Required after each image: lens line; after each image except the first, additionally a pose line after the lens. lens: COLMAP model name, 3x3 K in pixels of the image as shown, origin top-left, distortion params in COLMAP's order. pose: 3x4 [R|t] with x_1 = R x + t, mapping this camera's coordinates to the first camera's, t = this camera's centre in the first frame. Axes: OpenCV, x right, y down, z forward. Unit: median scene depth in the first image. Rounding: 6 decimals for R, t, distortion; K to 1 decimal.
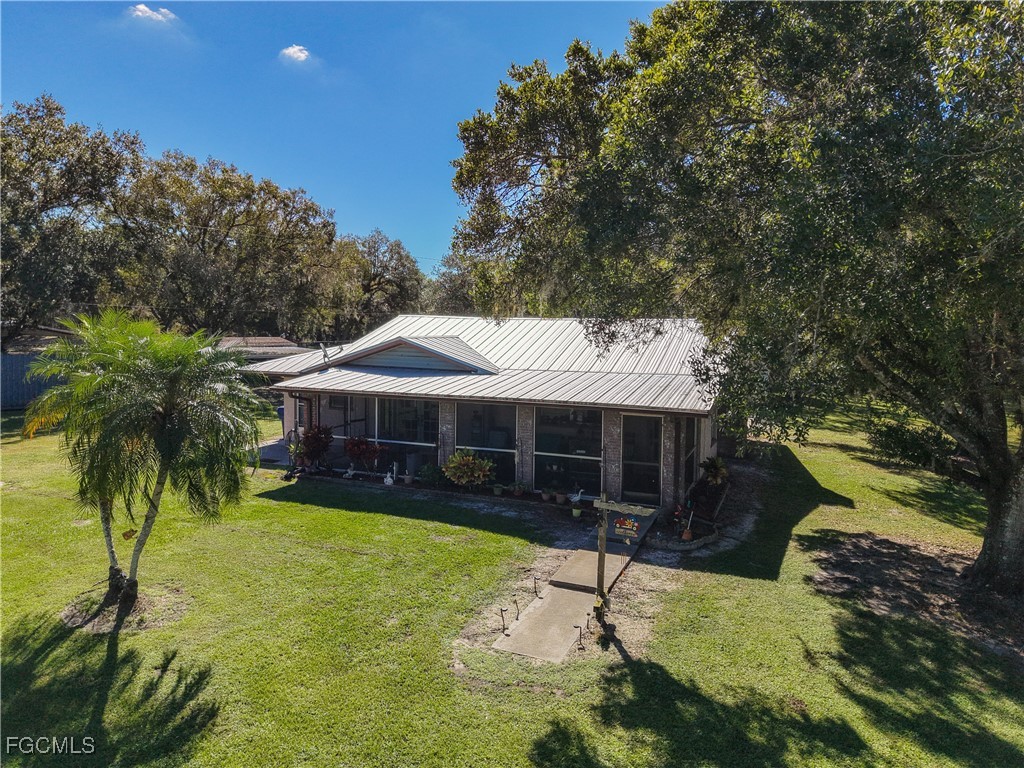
lens RADIAL K [[716.0, 0, 517.0], [0, 716.0, 350.7], [0, 0, 1]] dist [-0.002777, -0.003262]
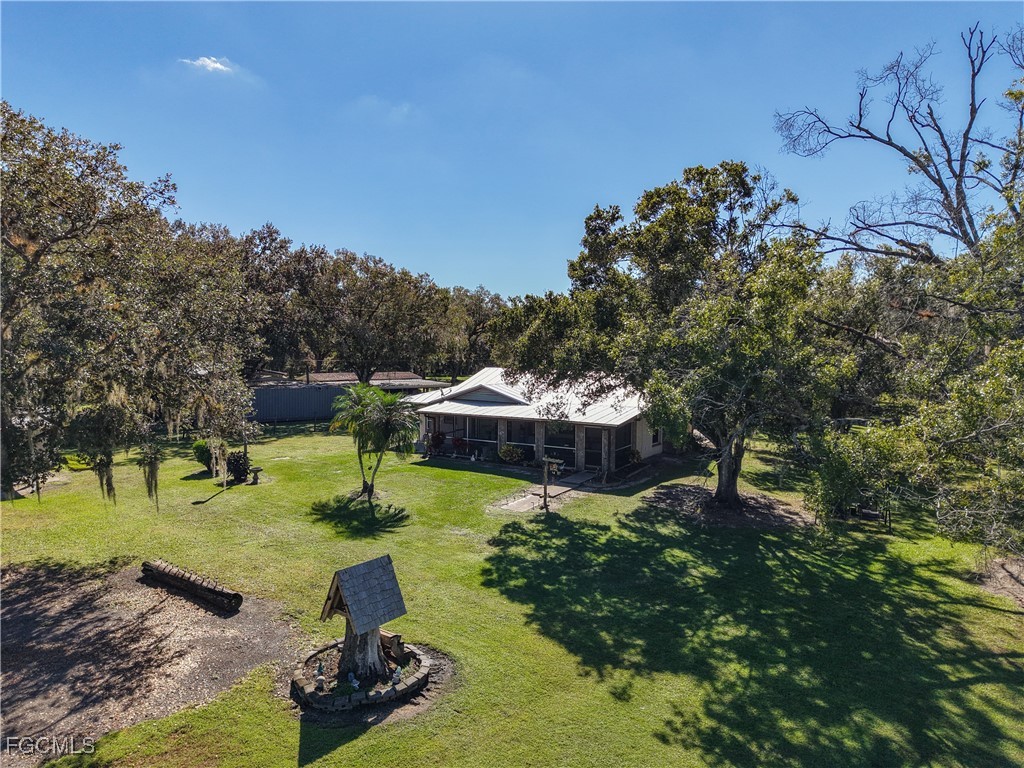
lens RADIAL K [[721.3, 0, 512.0], [0, 721.3, 384.0], [0, 0, 1]] dist [0.005192, 0.000451]
pose [[0.986271, 0.001741, -0.165129, 0.247363], [0.001388, 0.999822, 0.018831, -0.061760], [0.165132, -0.018802, 0.986092, -0.916990]]
